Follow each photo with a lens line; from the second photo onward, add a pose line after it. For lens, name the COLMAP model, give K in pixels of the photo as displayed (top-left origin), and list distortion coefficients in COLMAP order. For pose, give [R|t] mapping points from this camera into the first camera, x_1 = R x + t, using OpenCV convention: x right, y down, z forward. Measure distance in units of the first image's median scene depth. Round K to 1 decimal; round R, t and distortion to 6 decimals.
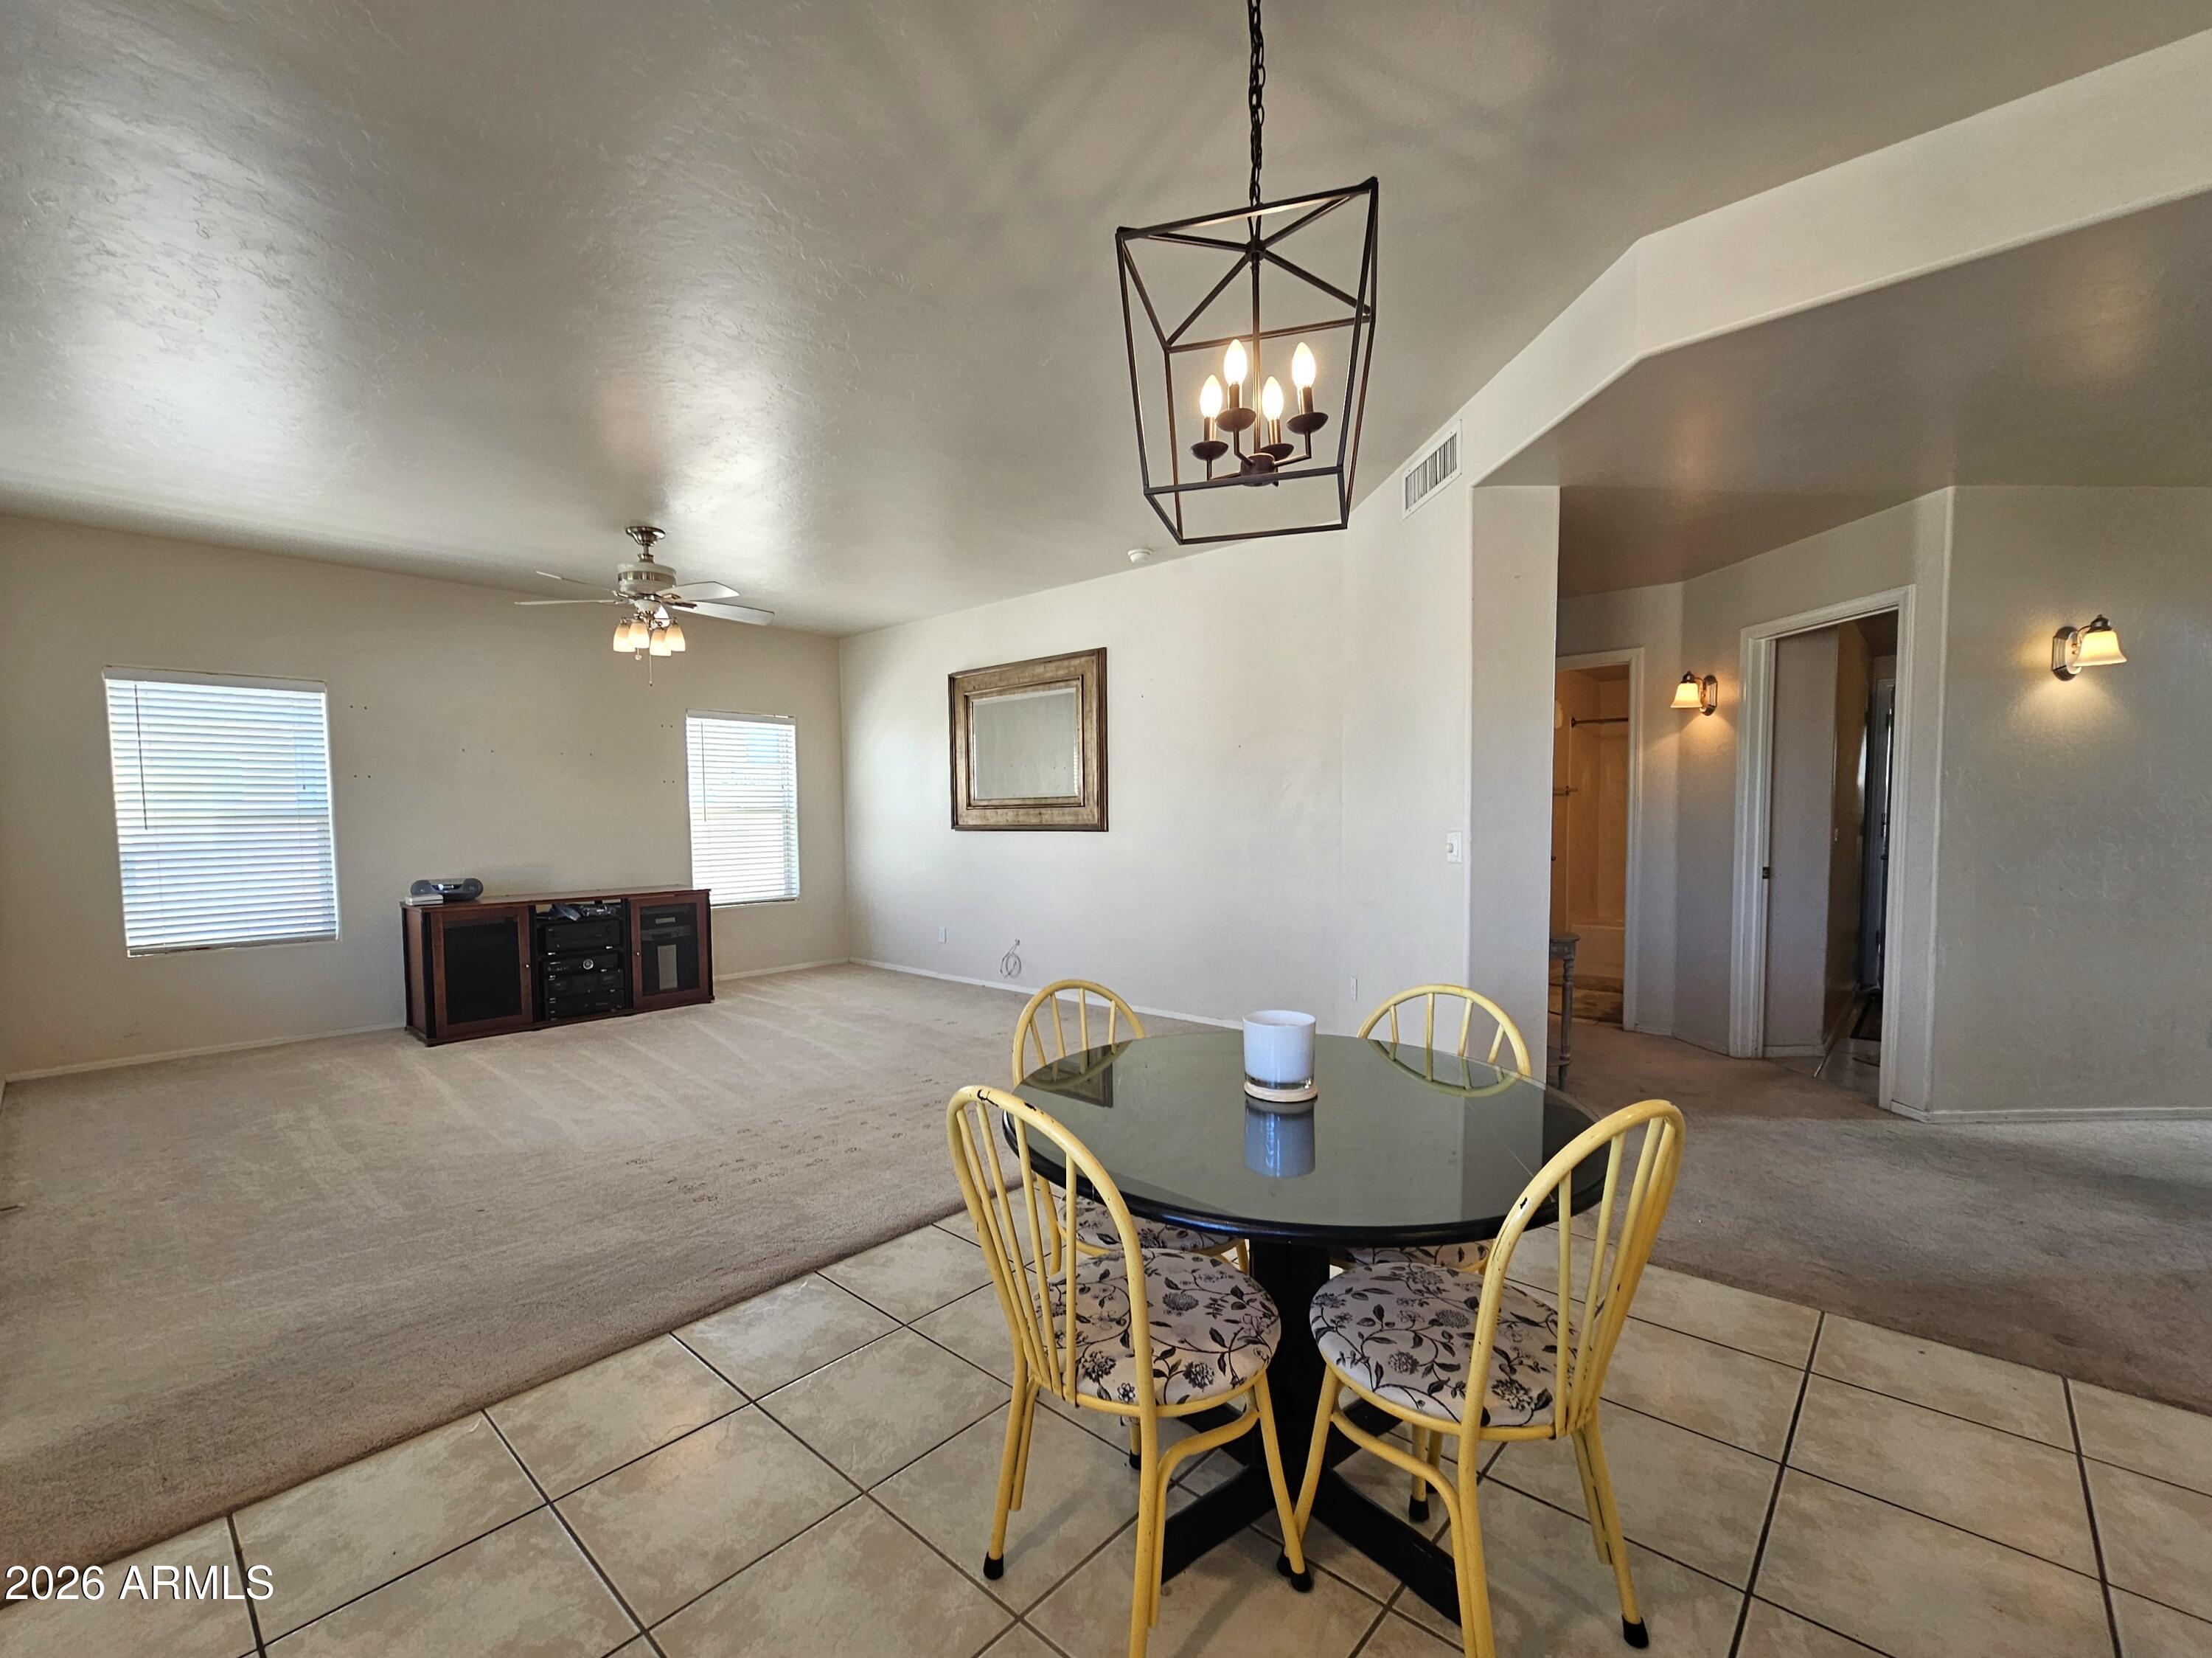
lens RADIAL K [[932.1, 0, 1064.3], [0, 932.1, 877.0], [0, 0, 1]] dist [-0.002481, -0.000091]
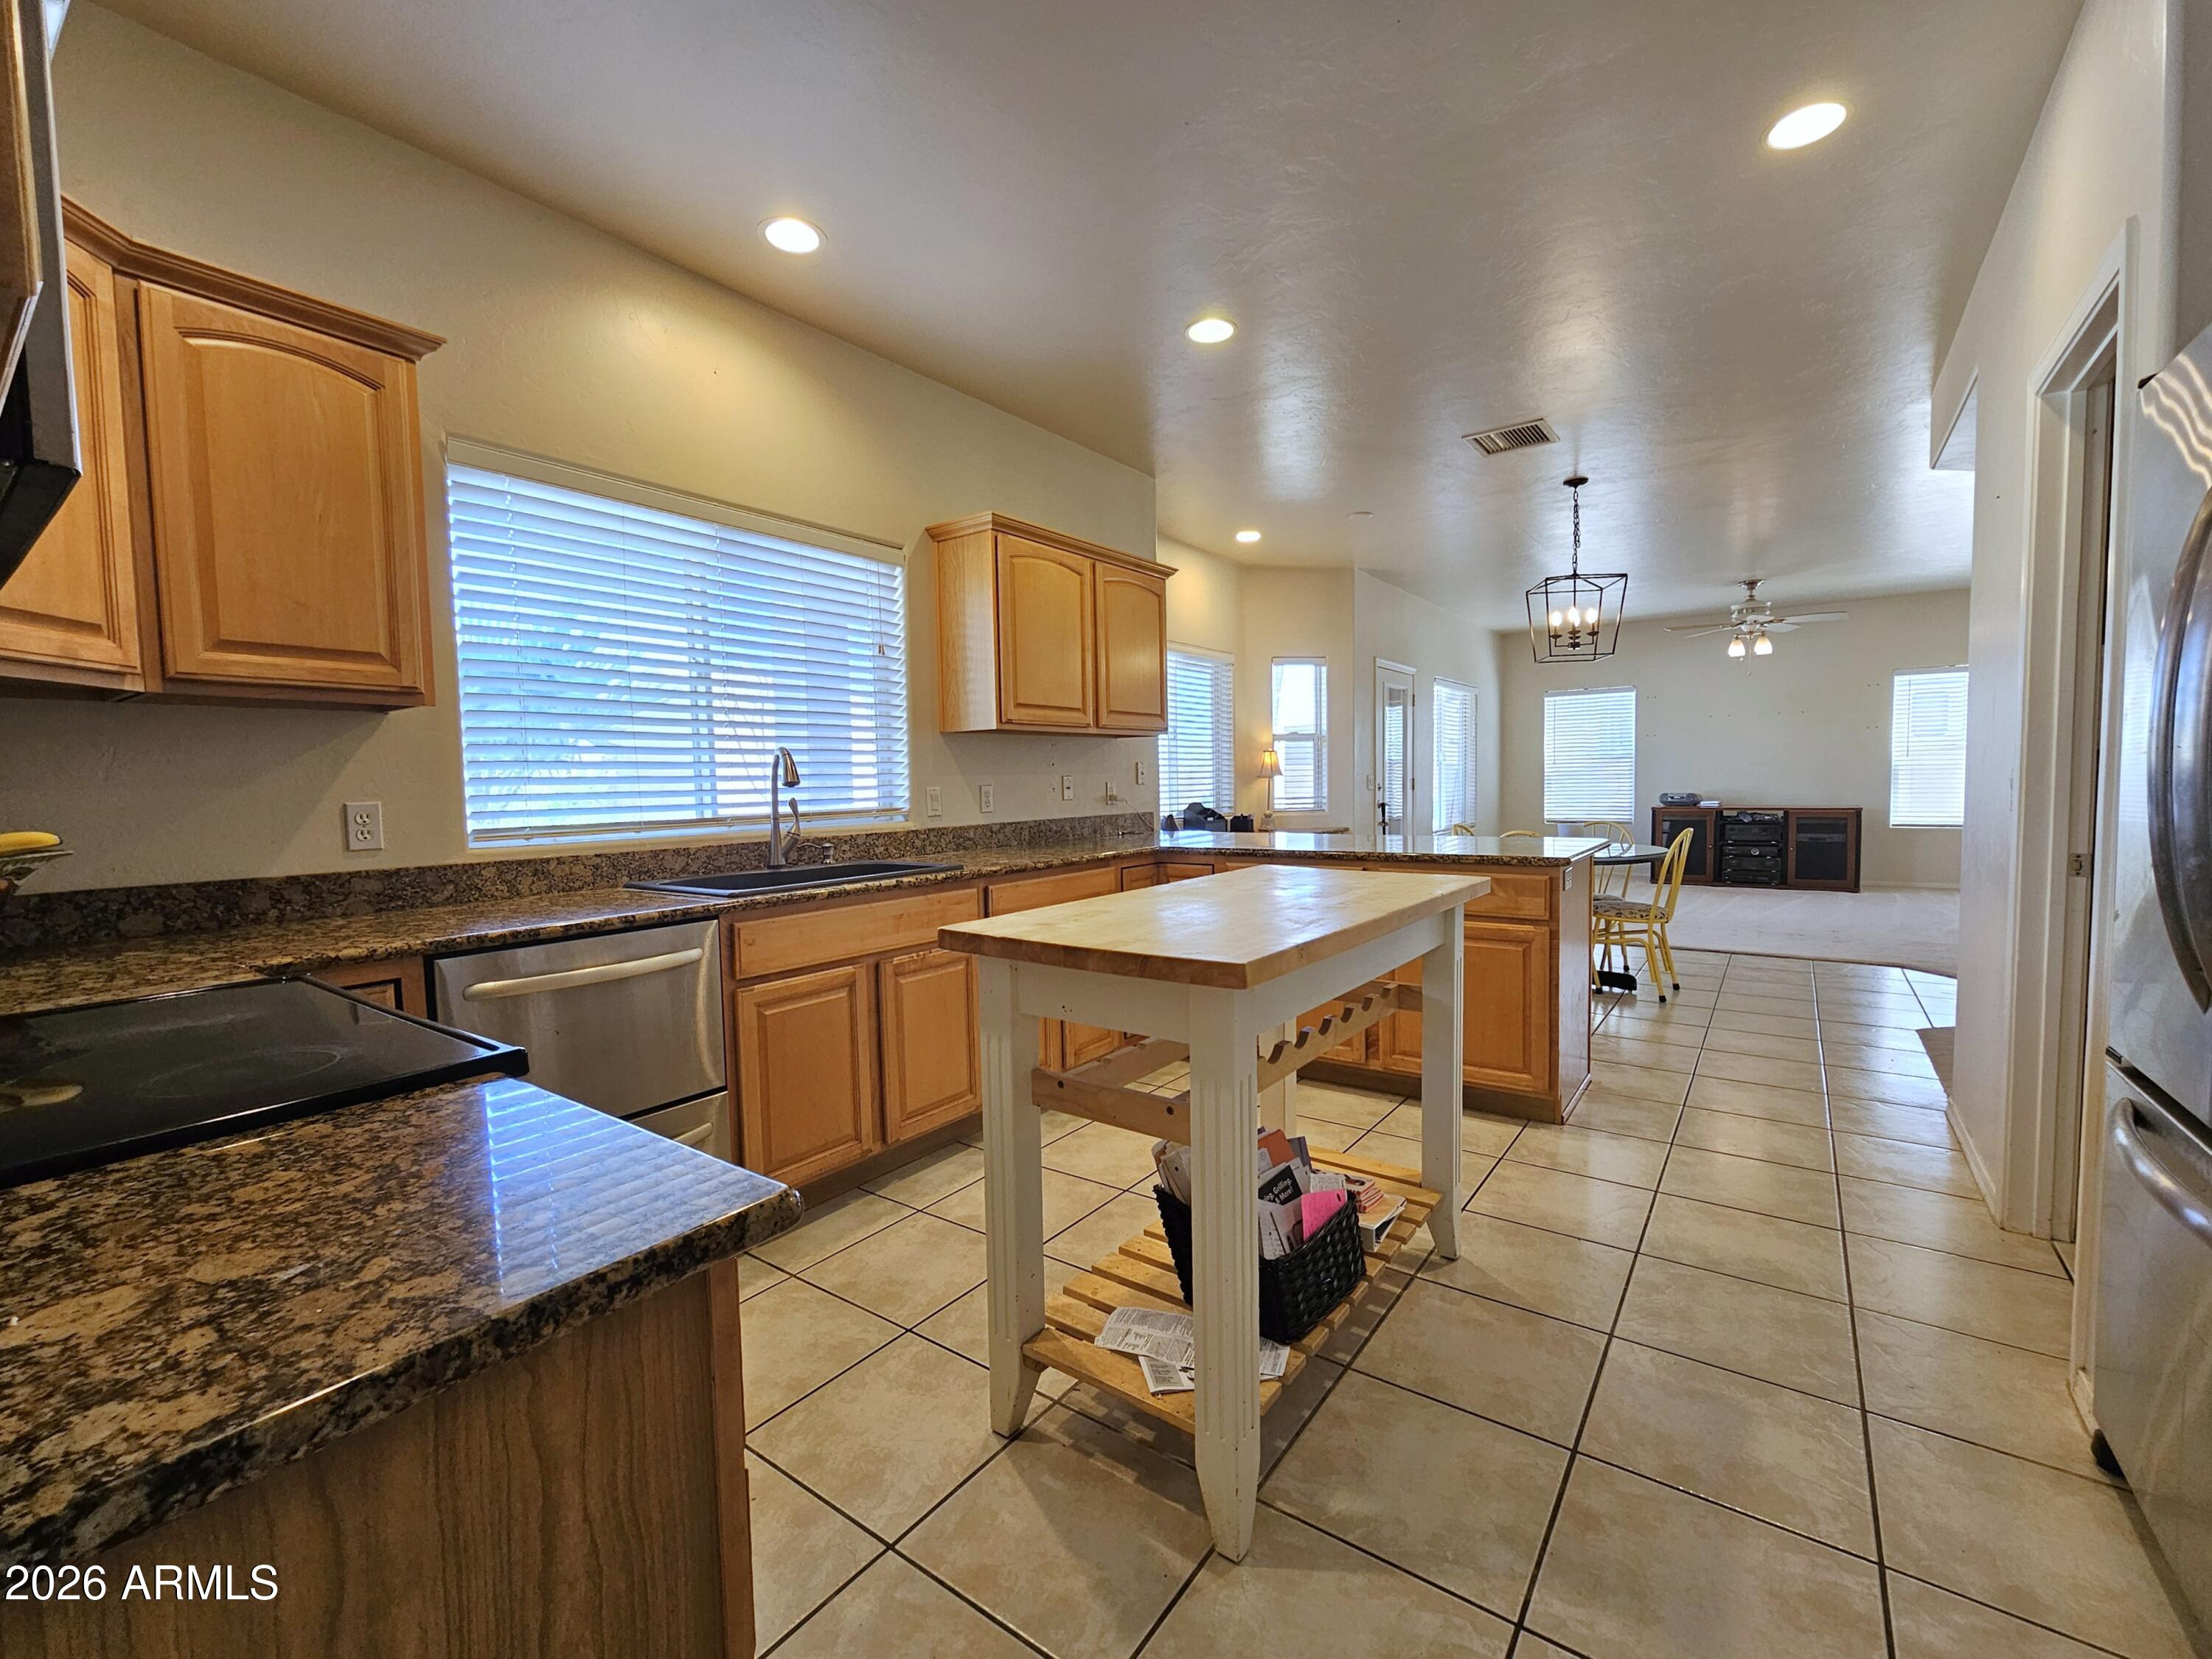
lens RADIAL K [[927.2, 0, 1106.0], [0, 927.2, 829.5], [0, 0, 1]] dist [0.000109, 0.000072]
pose [[0.127633, 0.065327, -0.989668, 0.870003], [-0.048794, 0.997034, 0.059521, 0.018773], [0.990621, 0.040693, 0.130442, -0.266545]]
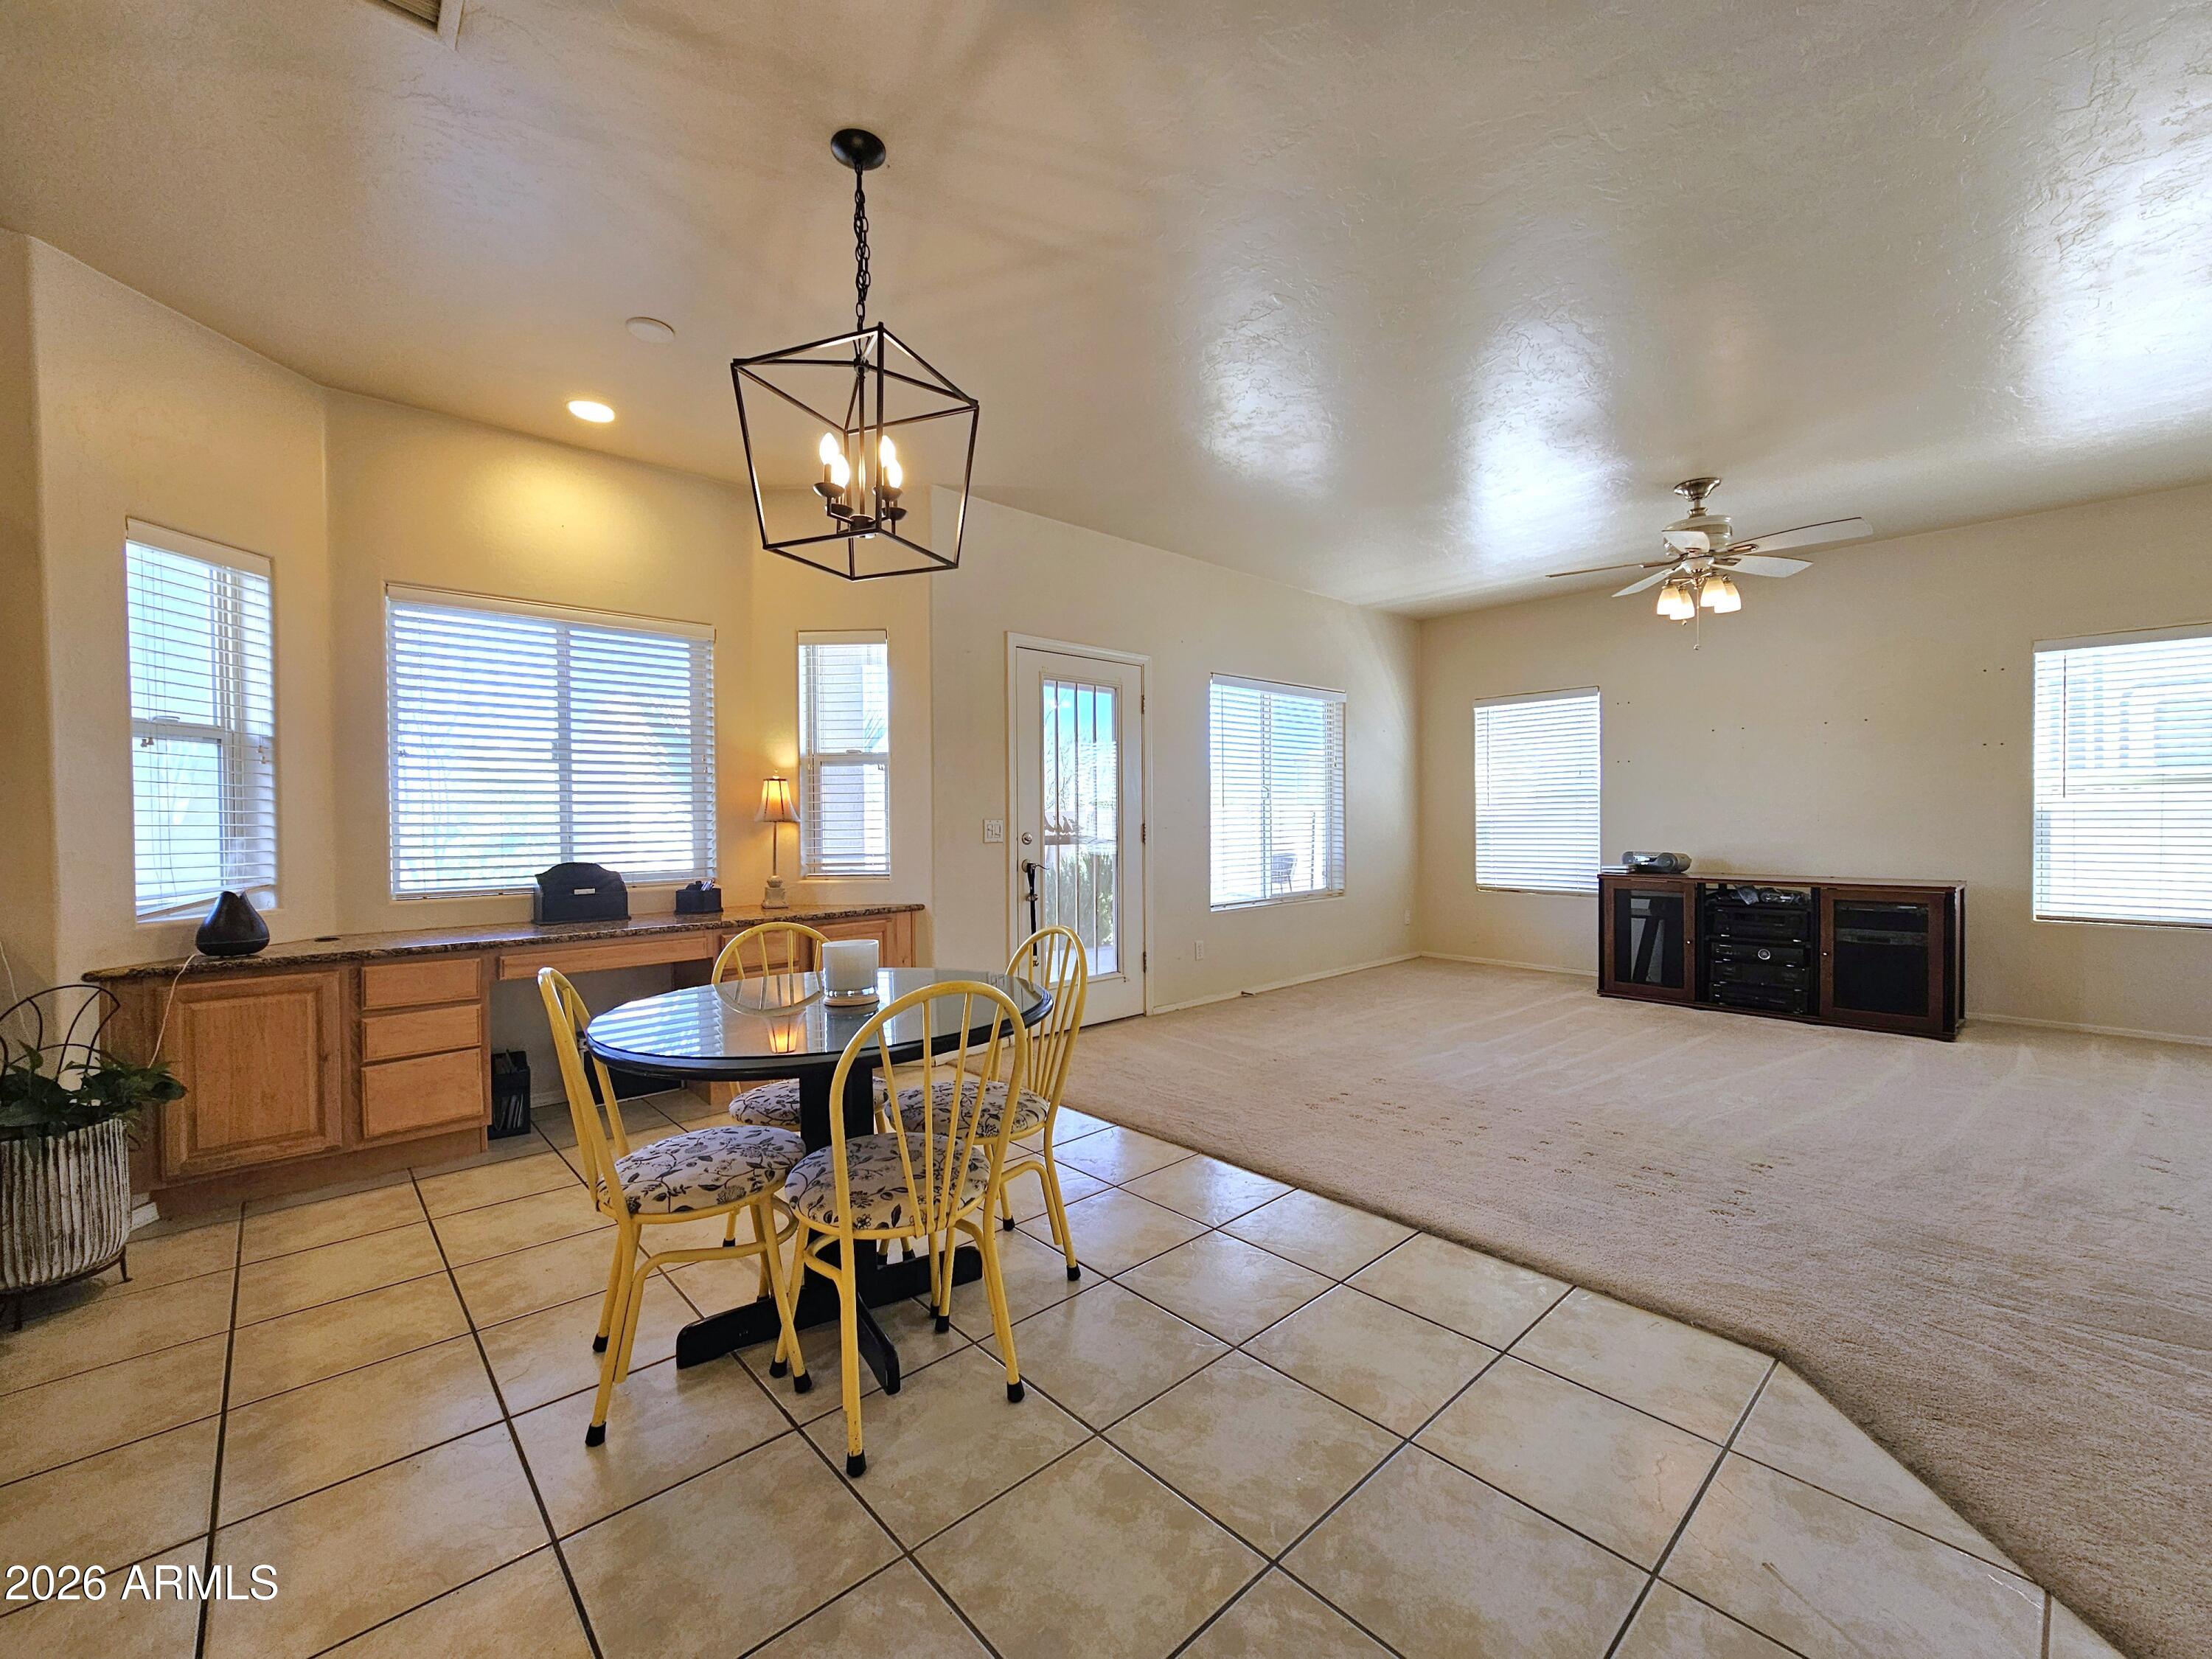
lens RADIAL K [[902.4, 0, 1100.2], [0, 902.4, 843.9], [0, 0, 1]] dist [-0.003098, -0.000237]
pose [[-0.071640, 0.041456, -0.996569, 0.412994], [-0.056121, 0.997386, 0.045524, -0.018276], [0.995850, 0.059190, -0.069126, 0.405943]]
